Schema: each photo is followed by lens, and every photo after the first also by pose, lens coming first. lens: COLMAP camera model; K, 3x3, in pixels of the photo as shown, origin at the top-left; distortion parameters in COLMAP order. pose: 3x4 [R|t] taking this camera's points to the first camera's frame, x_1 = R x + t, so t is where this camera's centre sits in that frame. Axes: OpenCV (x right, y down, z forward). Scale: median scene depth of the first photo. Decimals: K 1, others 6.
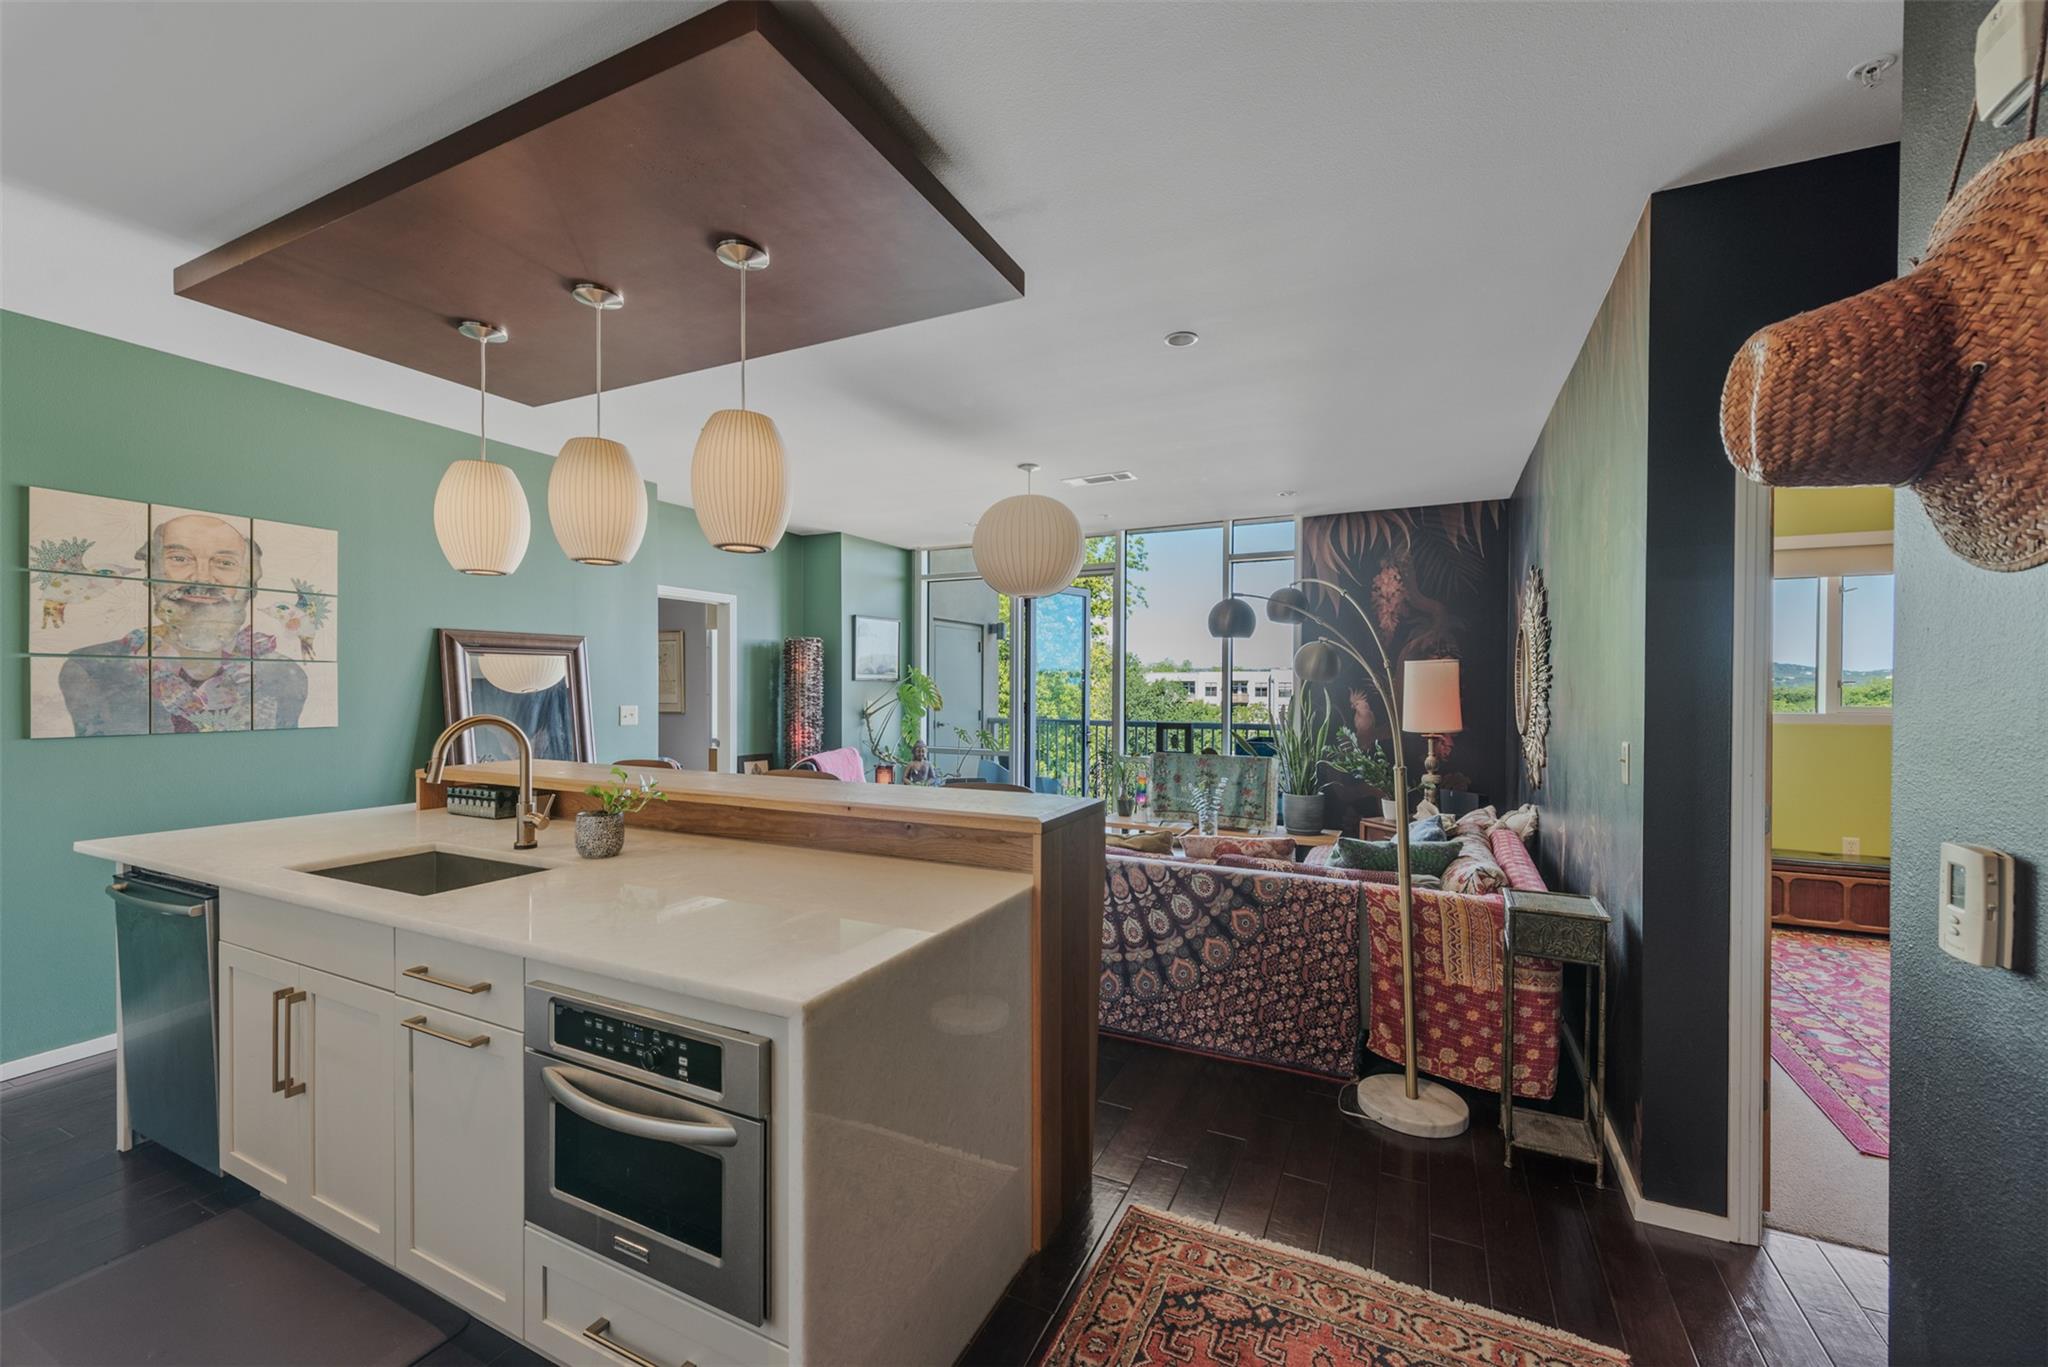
lens RADIAL K [[801.9, 0, 1043.3], [0, 801.9, 690.7], [0, 0, 1]] dist [0.001809, 0.000117]
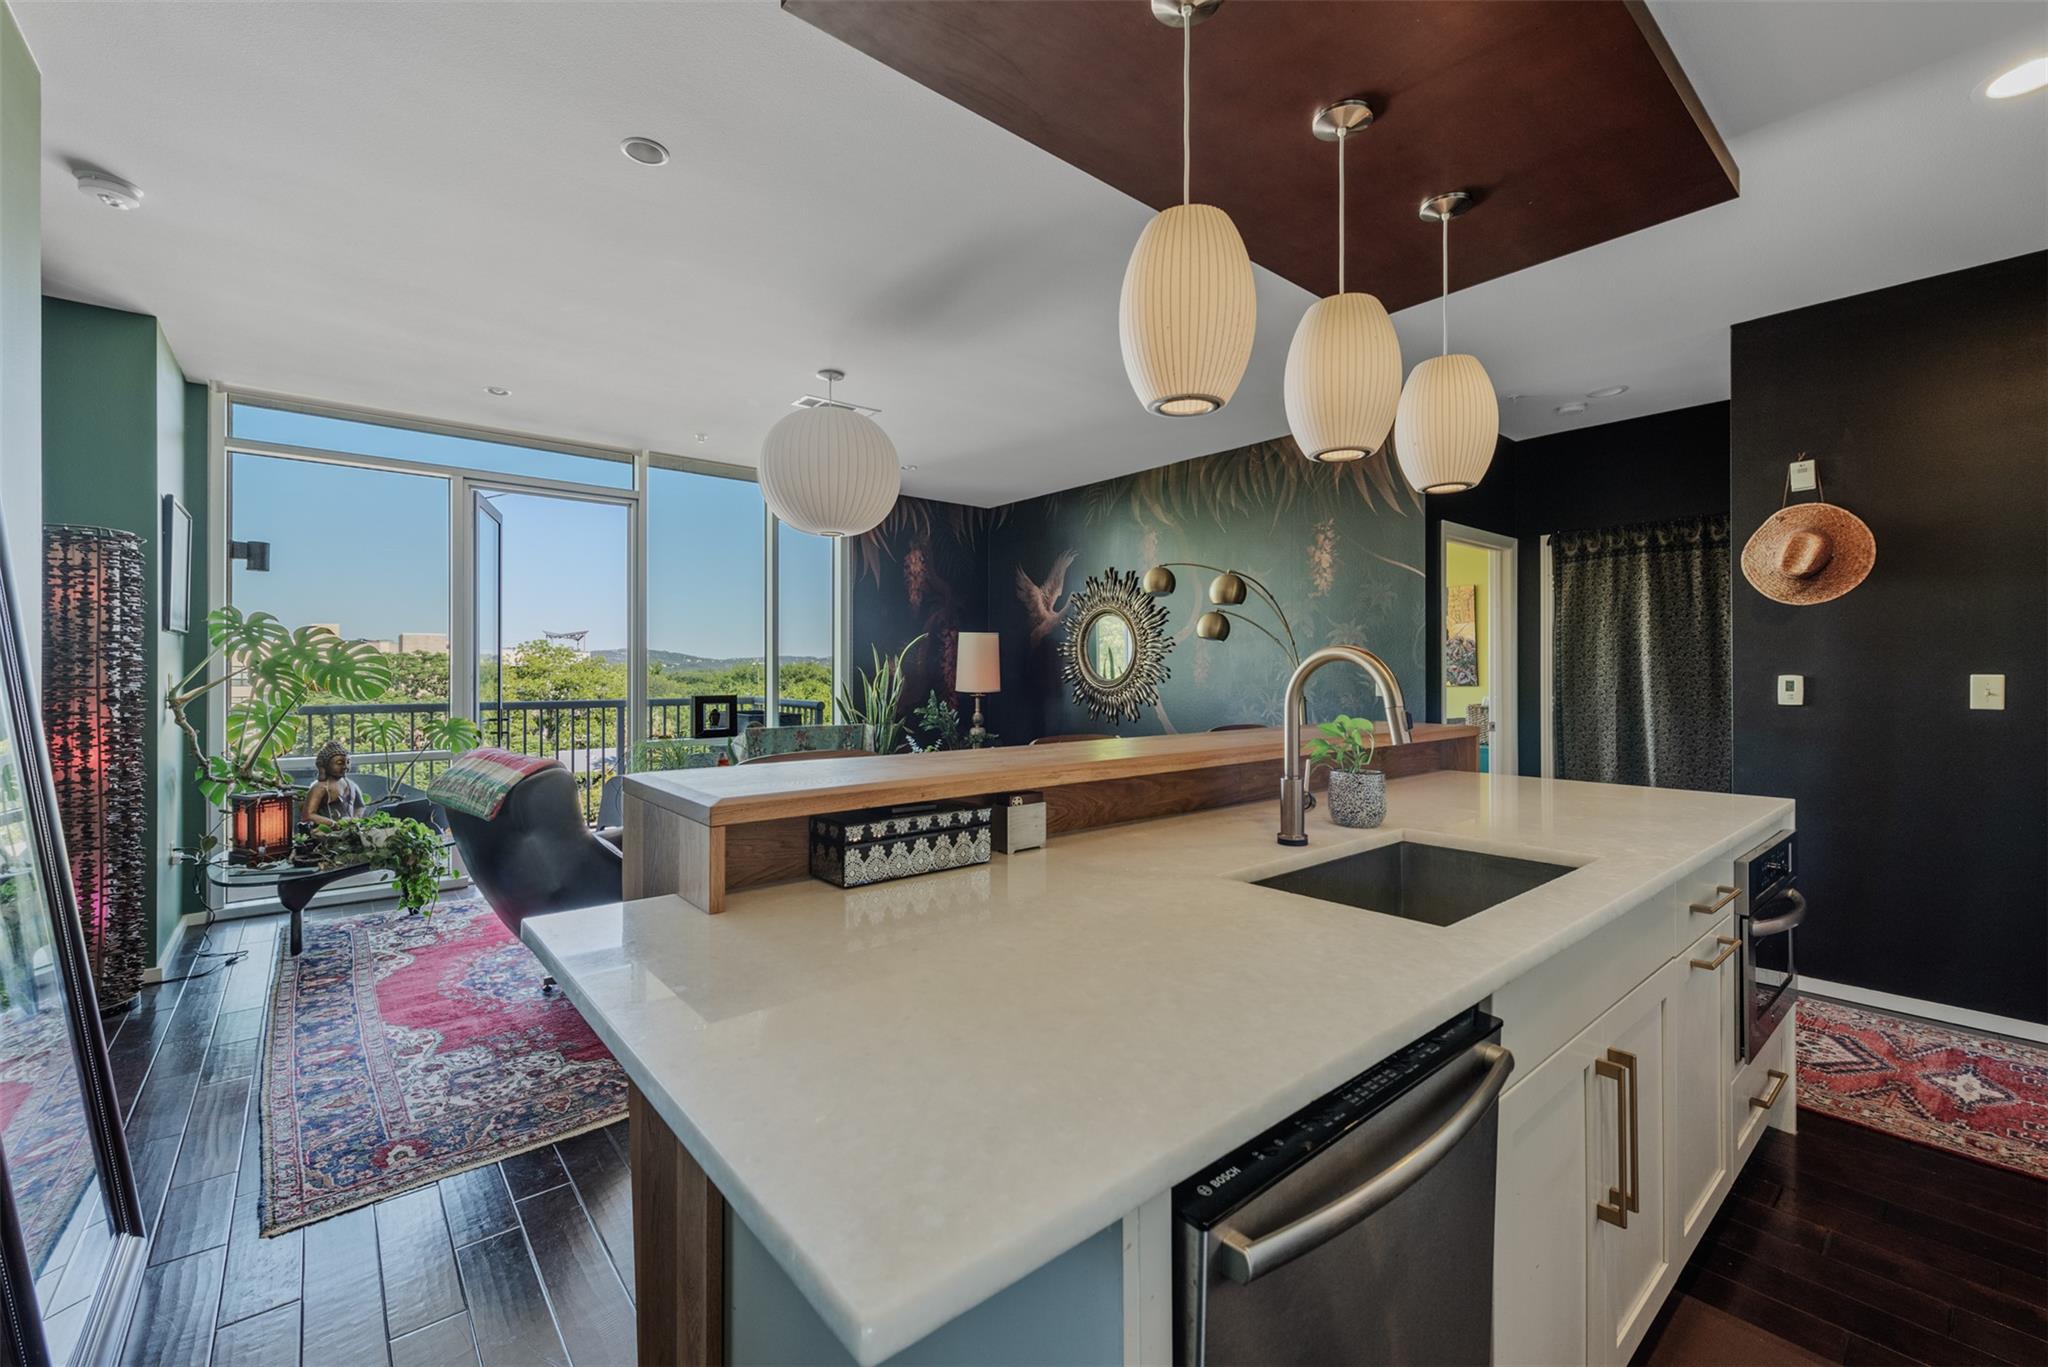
lens RADIAL K [[838.6, 0, 1028.7], [0, 838.6, 672.6], [0, 0, 1]] dist [0.001291, -0.000636]
pose [[0.414520, -0.003708, 0.910033, -0.980708], [0.007399, 0.999972, 0.000705, 0.033292], [-0.910010, 0.006441, 0.414536, 0.640506]]
